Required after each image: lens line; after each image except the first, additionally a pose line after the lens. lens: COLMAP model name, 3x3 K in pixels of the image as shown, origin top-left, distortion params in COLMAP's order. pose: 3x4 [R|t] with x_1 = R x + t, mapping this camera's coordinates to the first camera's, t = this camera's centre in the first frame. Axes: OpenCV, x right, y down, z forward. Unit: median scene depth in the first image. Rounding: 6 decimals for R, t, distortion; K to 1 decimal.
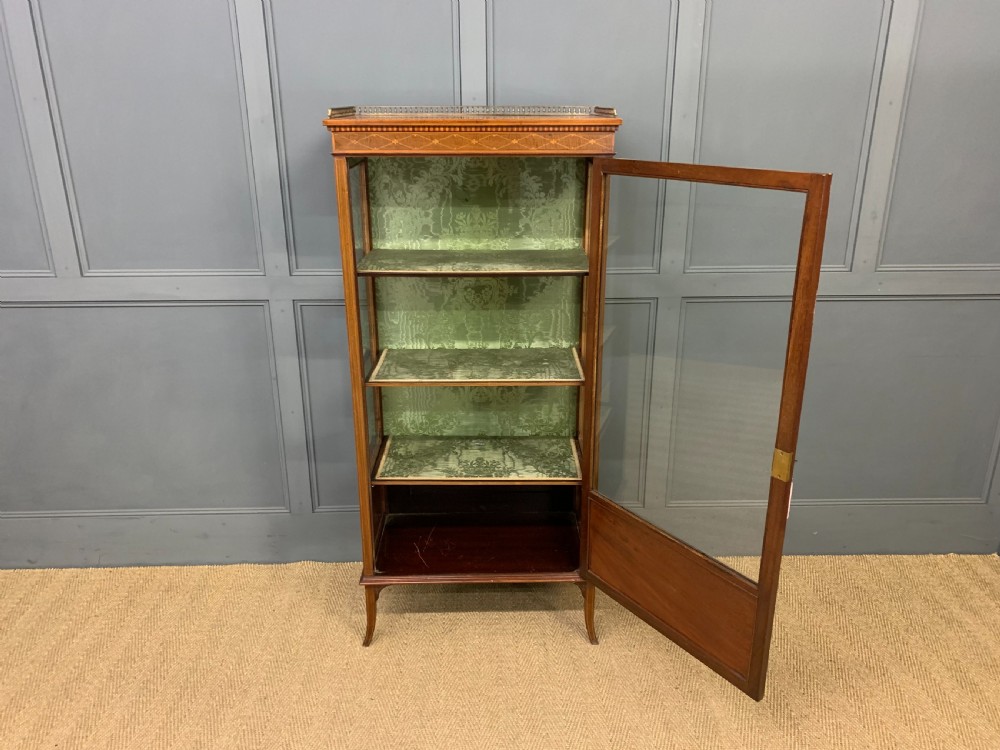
lens RADIAL K [[765.5, 0, 503.1], [0, 765.5, 369.7], [0, 0, 1]] dist [0.048527, -0.033020]
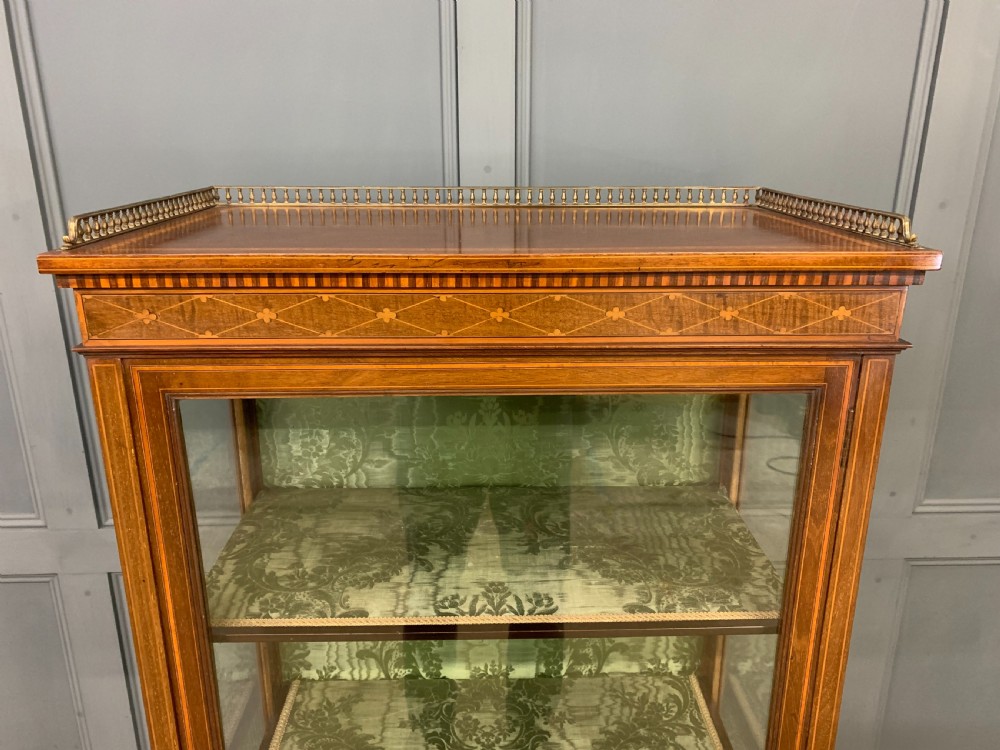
lens RADIAL K [[765.5, 0, 499.4], [0, 765.5, 369.6], [0, 0, 1]] dist [0.048527, -0.033020]
pose [[0.999980, 0.001013, 0.006197, -0.032160], [-0.000786, 0.999337, -0.036391, -0.211642], [-0.006230, 0.036385, 0.999318, 0.537201]]
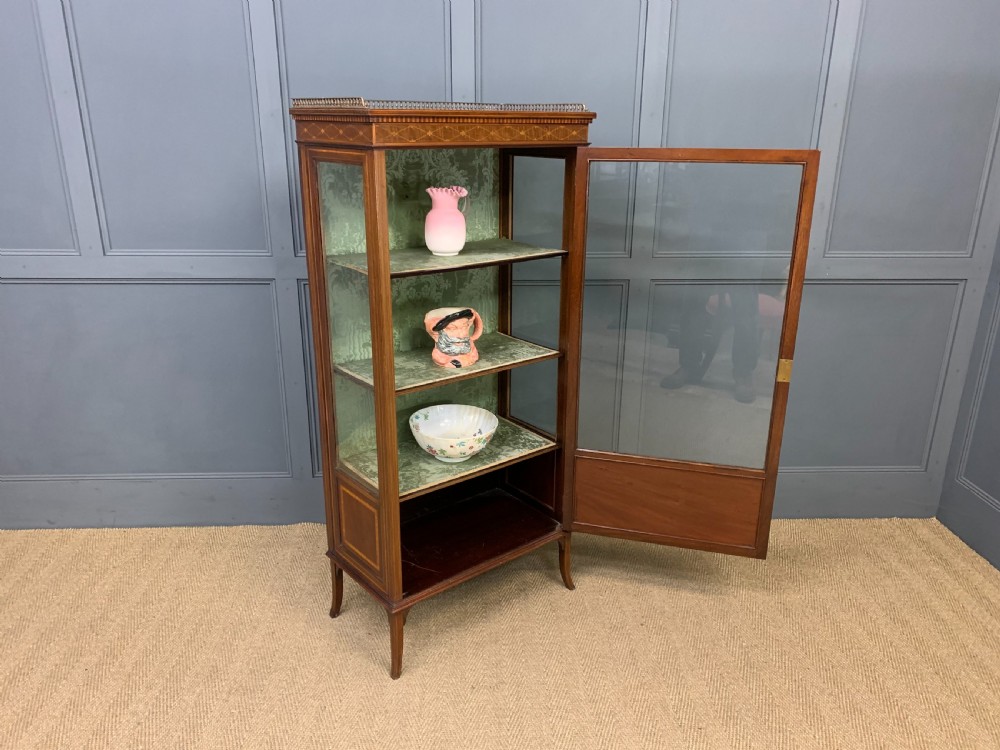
lens RADIAL K [[765.5, 0, 499.7], [0, 765.5, 379.9], [0, 0, 1]] dist [0.048527, -0.033020]
pose [[0.999848, 0.004894, 0.016720, -0.001995], [-0.004823, 0.999979, -0.004284, 0.059488], [-0.016740, 0.004202, 0.999851, -0.107134]]
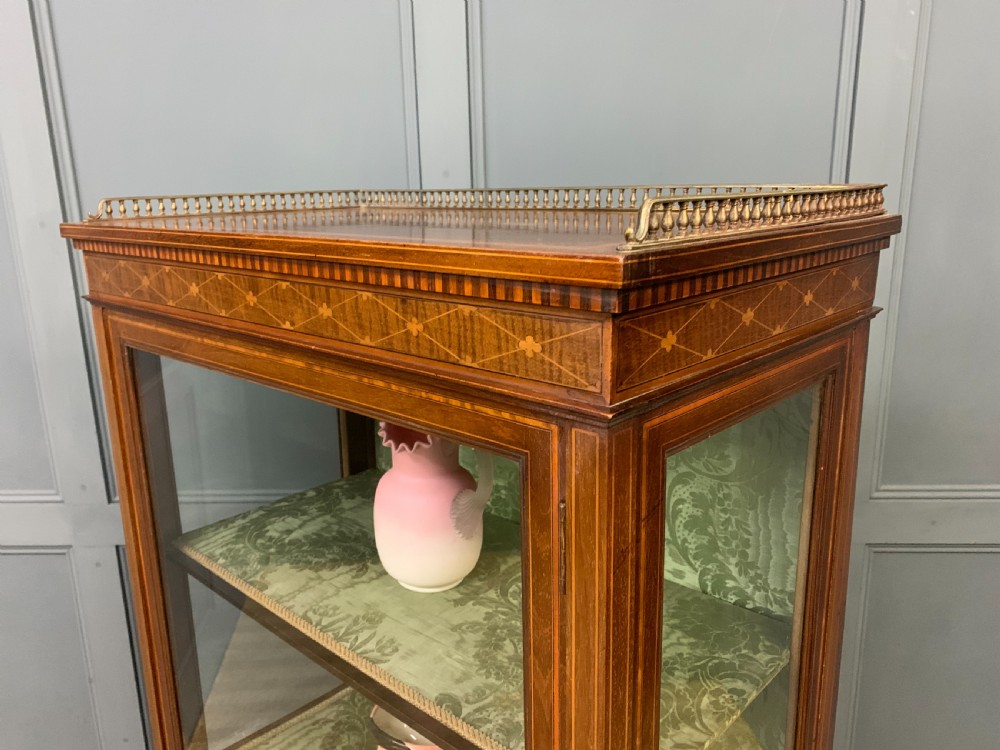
lens RADIAL K [[818.7, 0, 499.1], [0, 818.7, 382.1], [0, 0, 1]] dist [-0.031075, -0.000252]
pose [[0.709902, 0.168154, -0.683932, 0.222103], [-0.209485, 0.977544, 0.022902, -0.237346], [0.672424, 0.127015, 0.729186, 0.675129]]
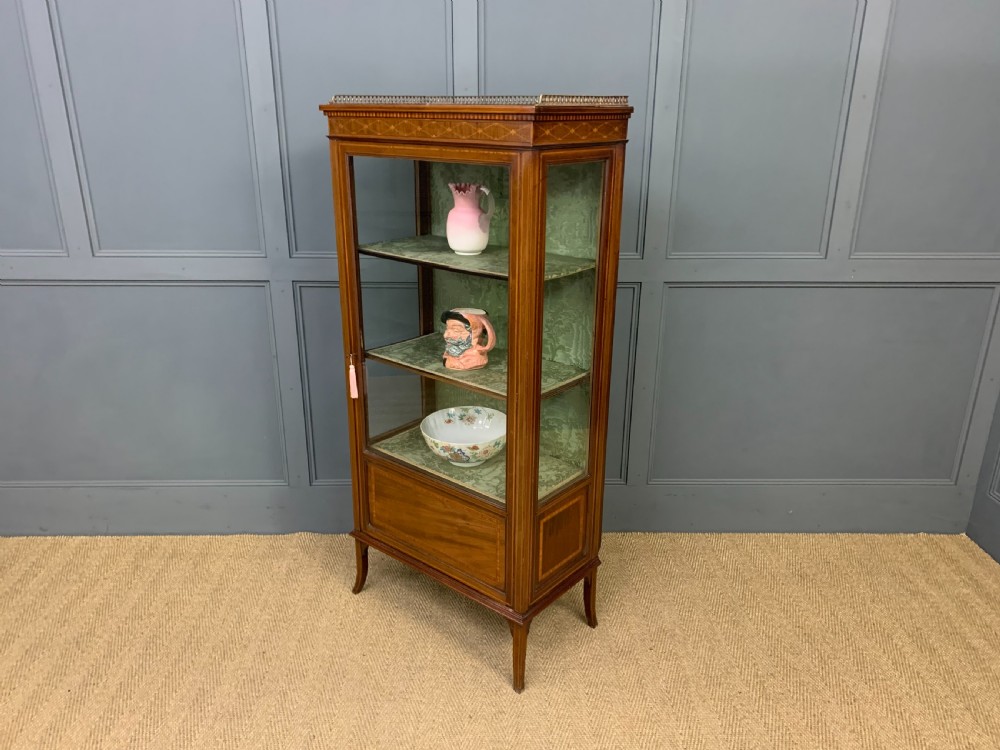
lens RADIAL K [[765.5, 0, 495.4], [0, 765.5, 379.9], [0, 0, 1]] dist [0.048527, -0.033020]
pose [[0.999906, 0.010297, -0.009027, 0.015875], [-0.010208, 0.999900, 0.009832, 0.032810], [0.009128, -0.009739, 0.999911, -0.052607]]
